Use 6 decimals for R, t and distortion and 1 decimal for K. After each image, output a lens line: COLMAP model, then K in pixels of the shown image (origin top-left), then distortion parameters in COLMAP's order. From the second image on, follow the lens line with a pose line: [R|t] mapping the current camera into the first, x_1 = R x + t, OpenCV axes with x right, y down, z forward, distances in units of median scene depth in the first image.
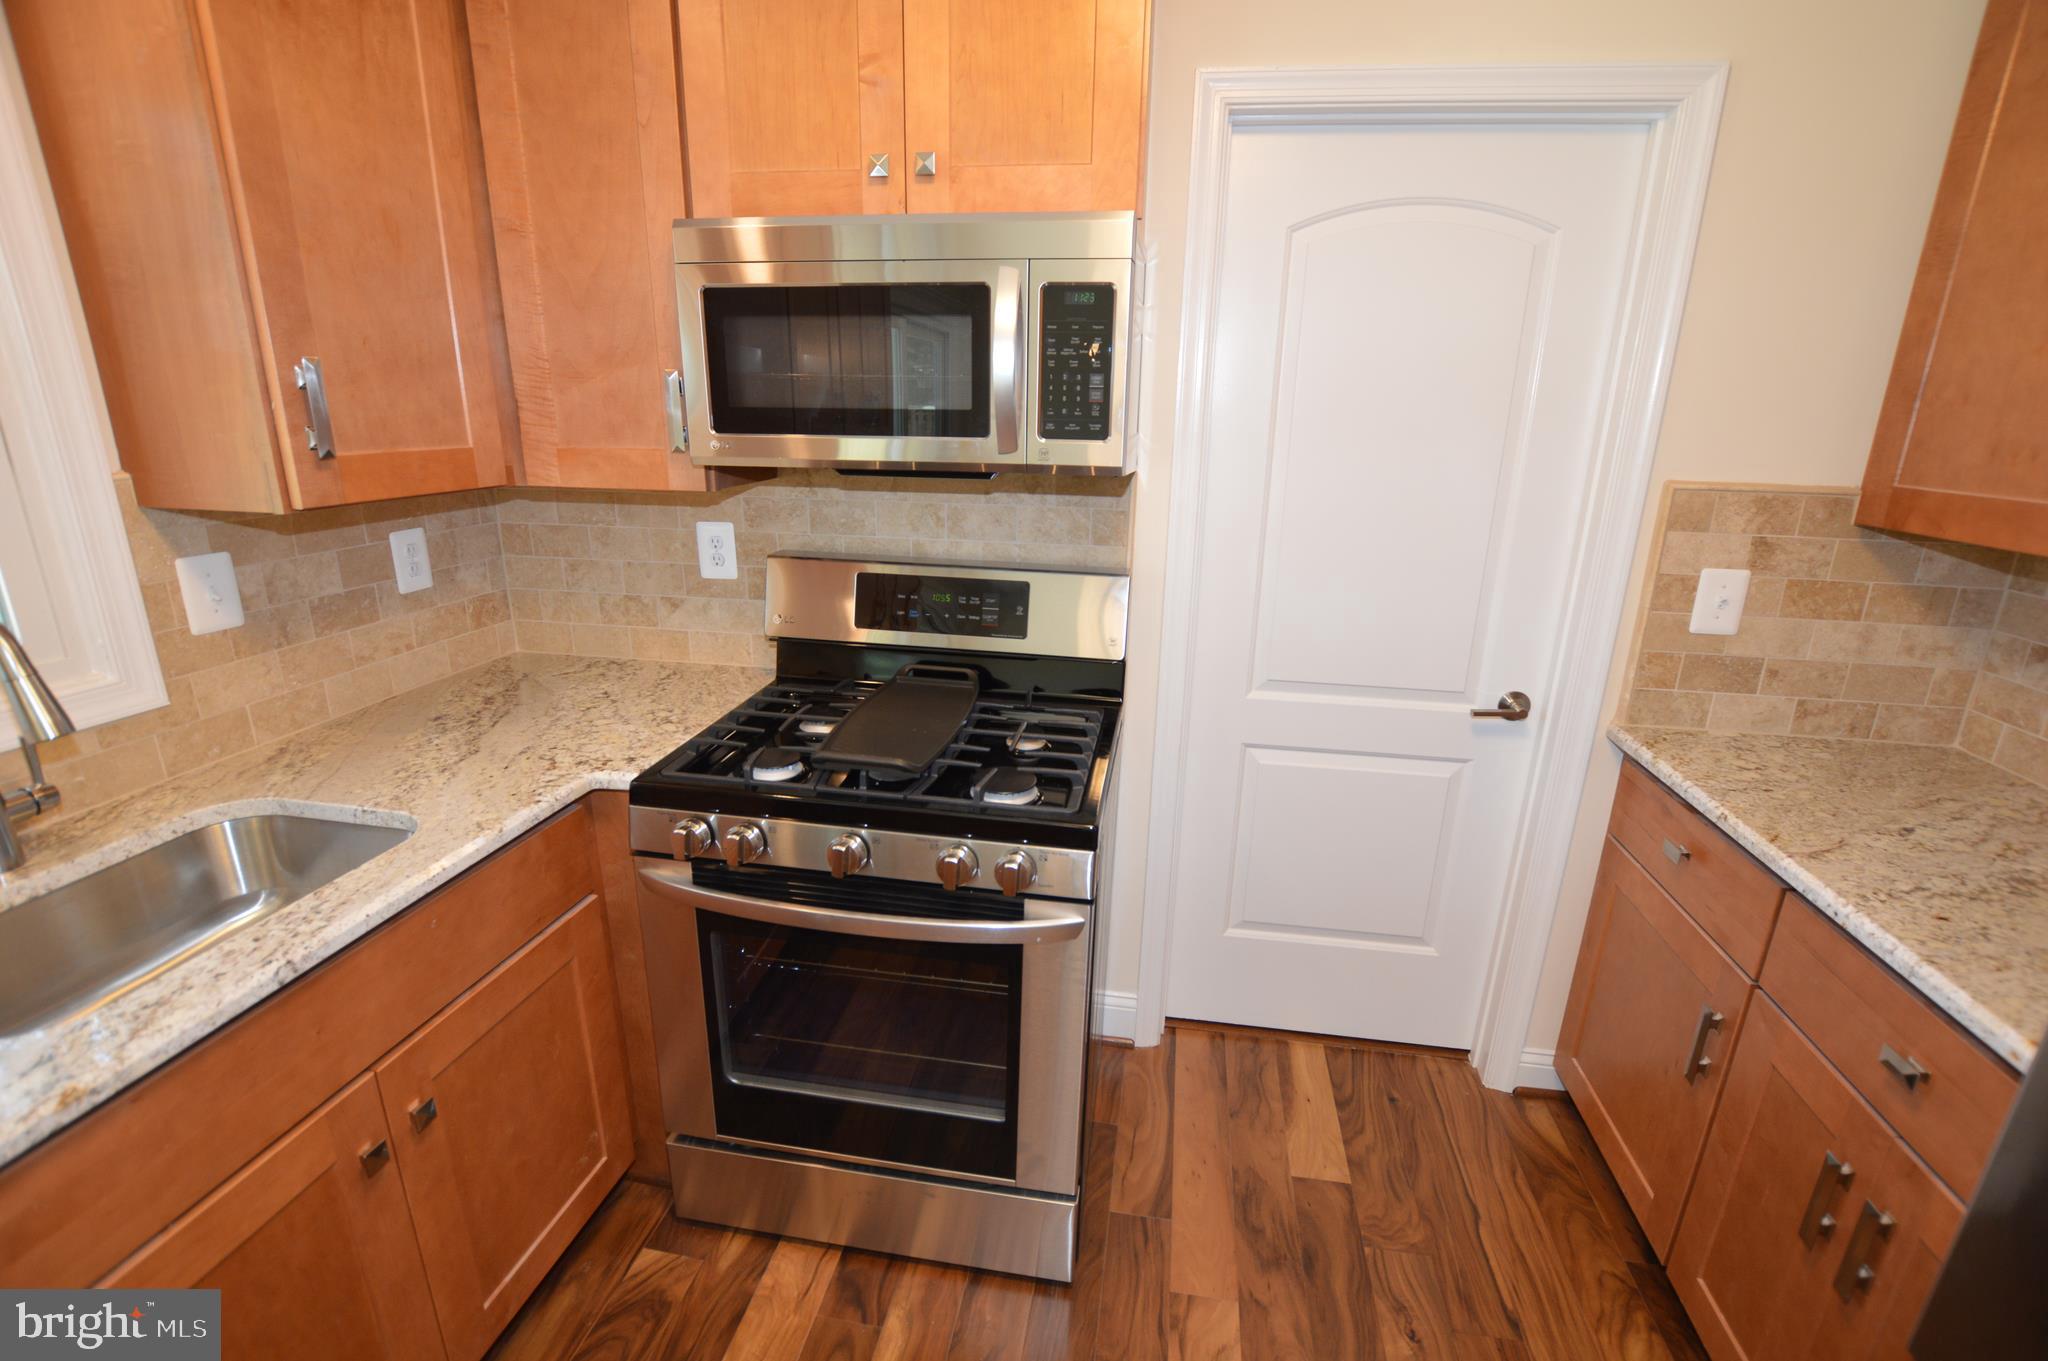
lens RADIAL K [[911.9, 0, 1036.0], [0, 911.9, 684.7], [0, 0, 1]] dist [-0.034104, 0.004928]
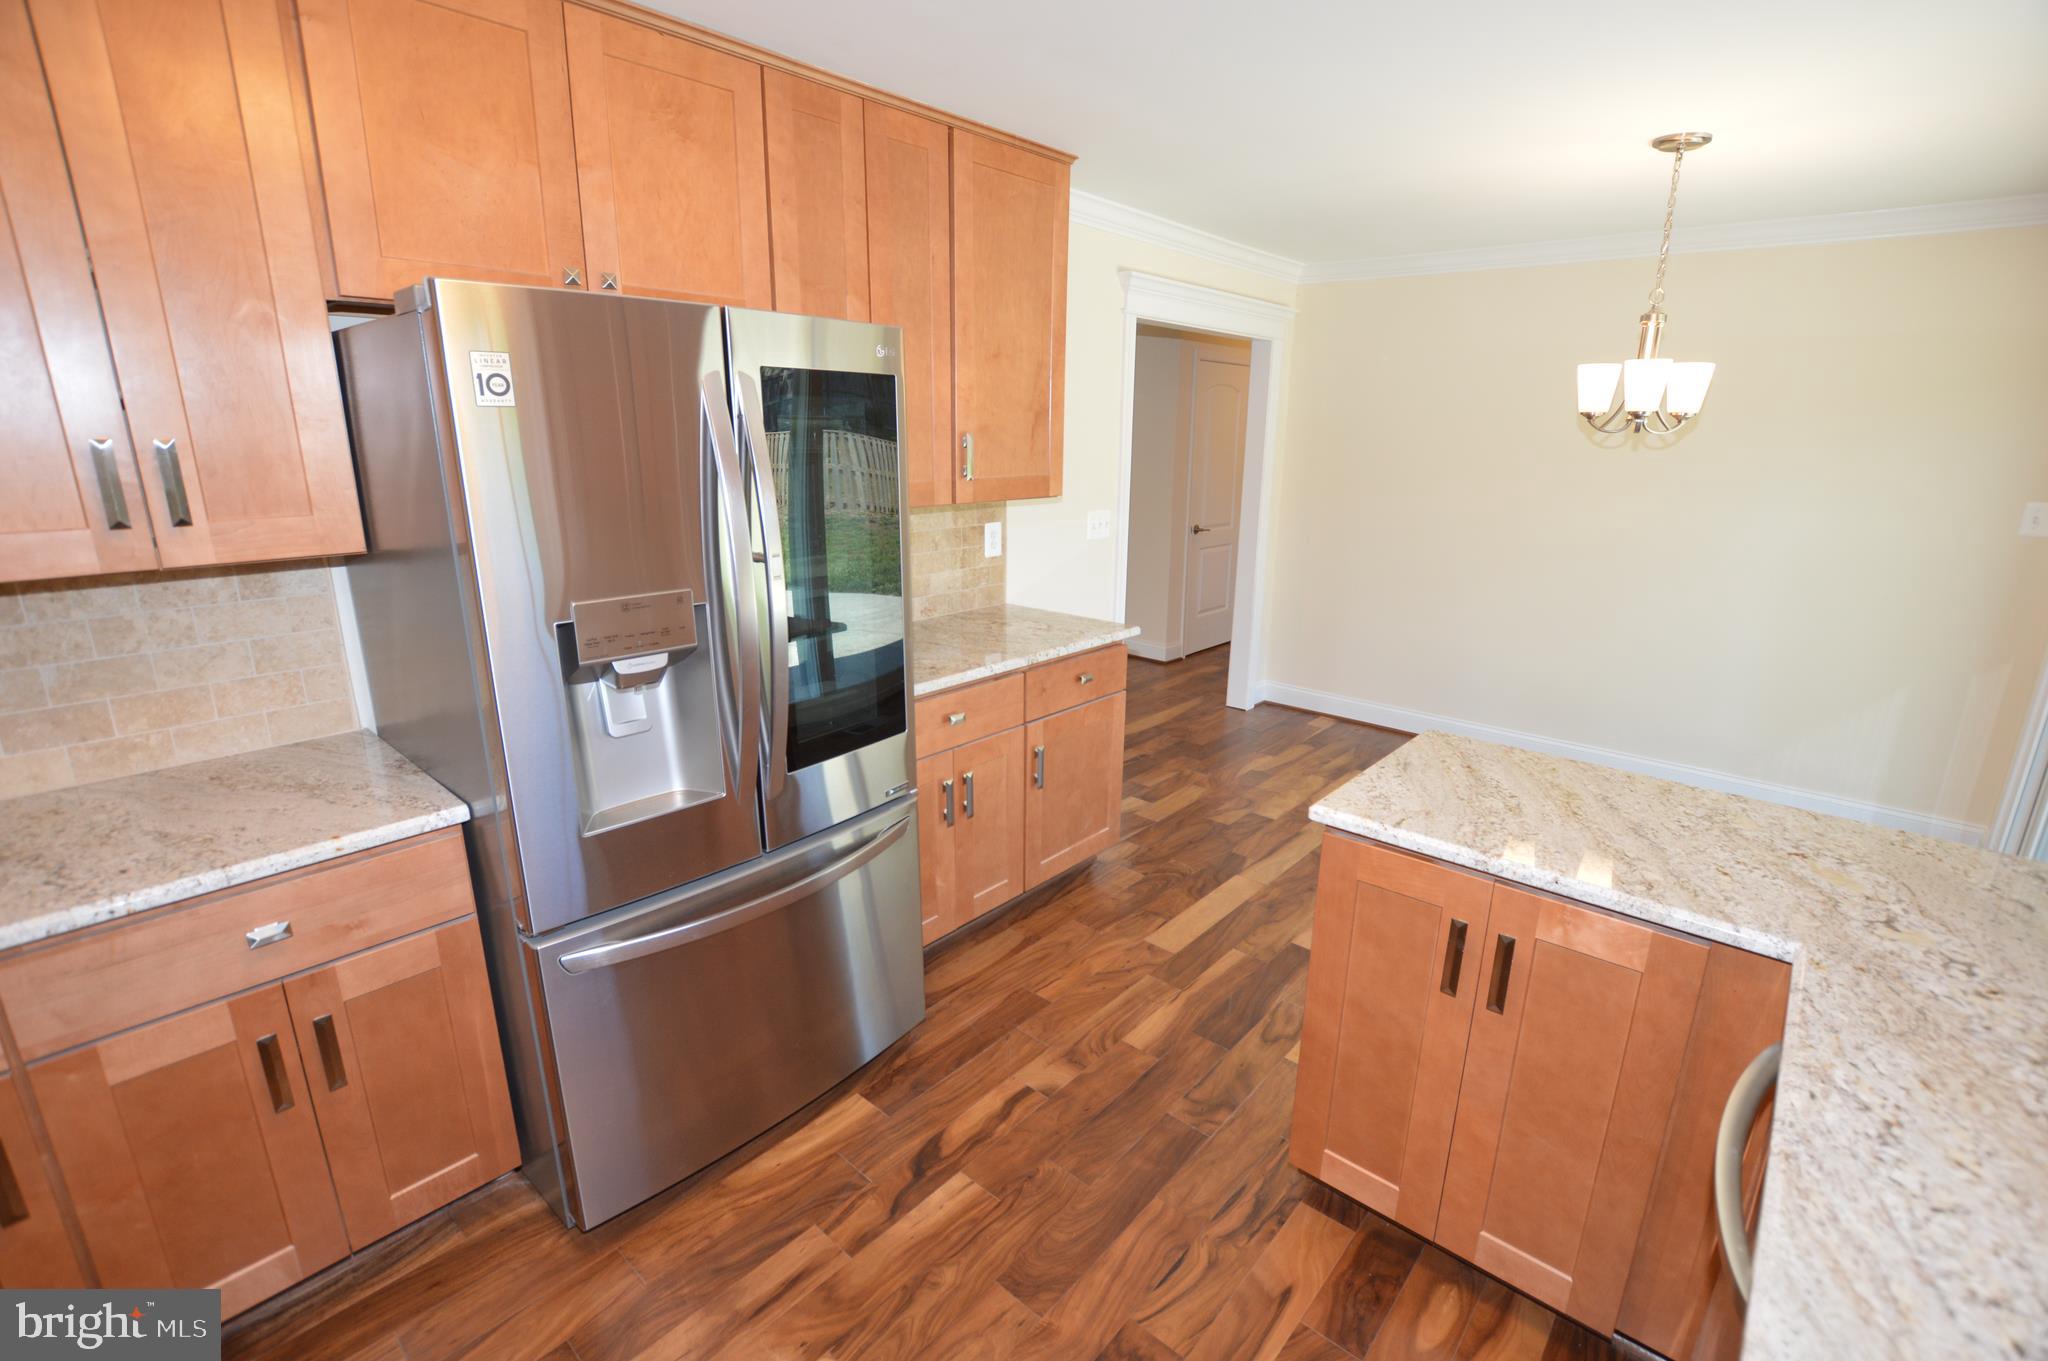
lens RADIAL K [[911.9, 0, 1034.5], [0, 911.9, 681.5], [0, 0, 1]] dist [-0.034104, 0.004928]
pose [[-0.850410, -0.168369, 0.498452, -0.391608], [0.128086, 0.852650, 0.506539, -0.271852], [-0.510290, 0.494611, -0.703537, 0.724760]]
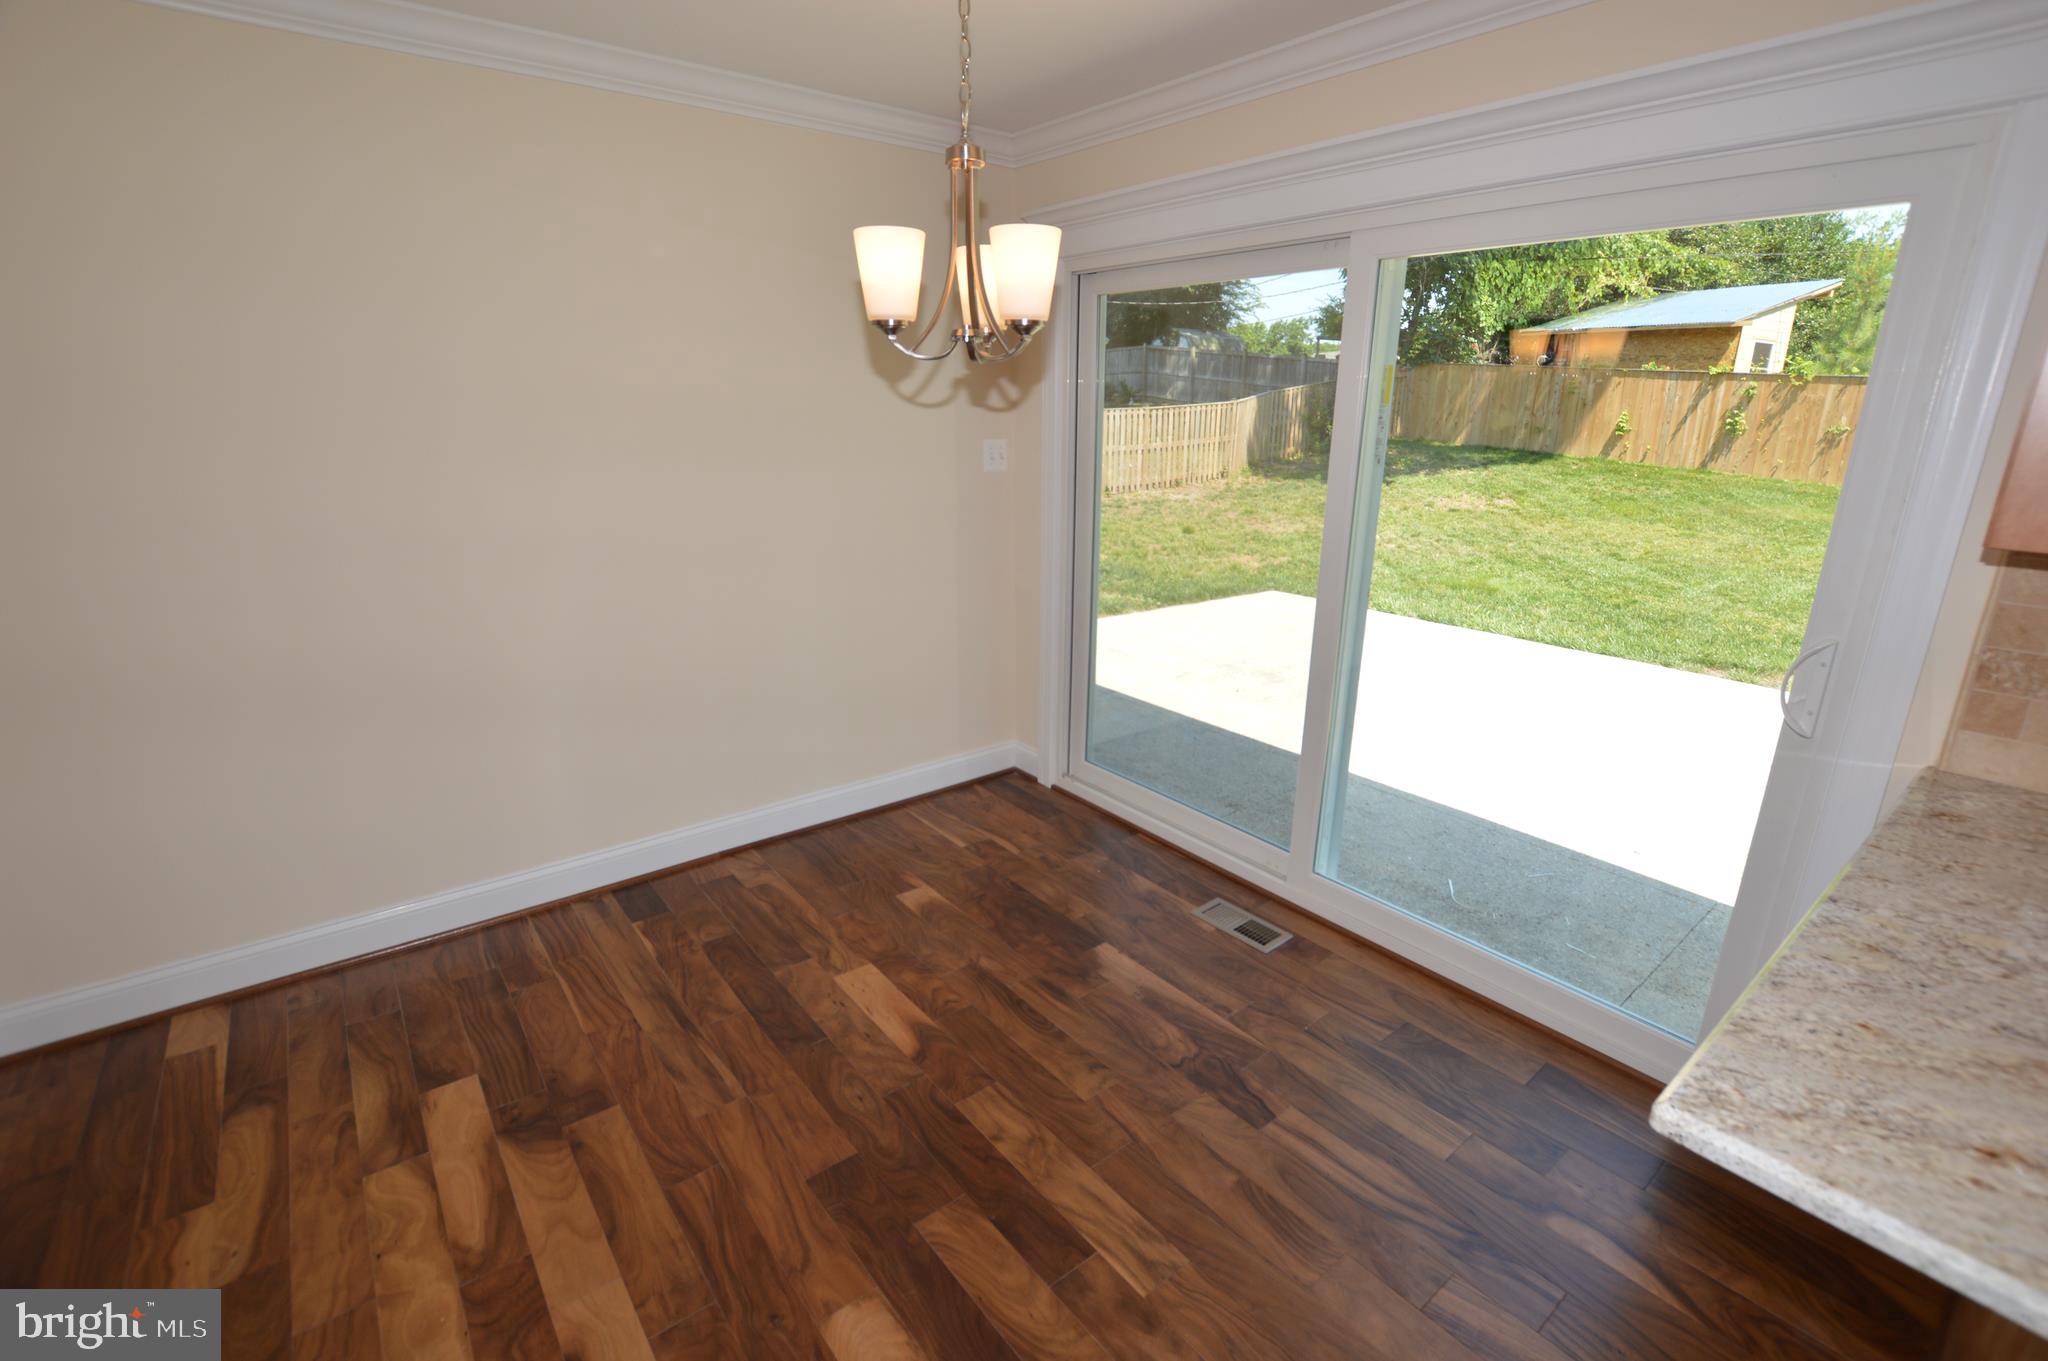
lens RADIAL K [[911.9, 0, 1034.9], [0, 911.9, 683.4], [0, 0, 1]] dist [-0.034104, 0.004928]
pose [[-0.665735, 0.192867, -0.720832, 0.294273], [-0.243002, 0.857323, 0.453814, 0.154991], [0.705512, 0.477284, -0.523883, -0.500183]]
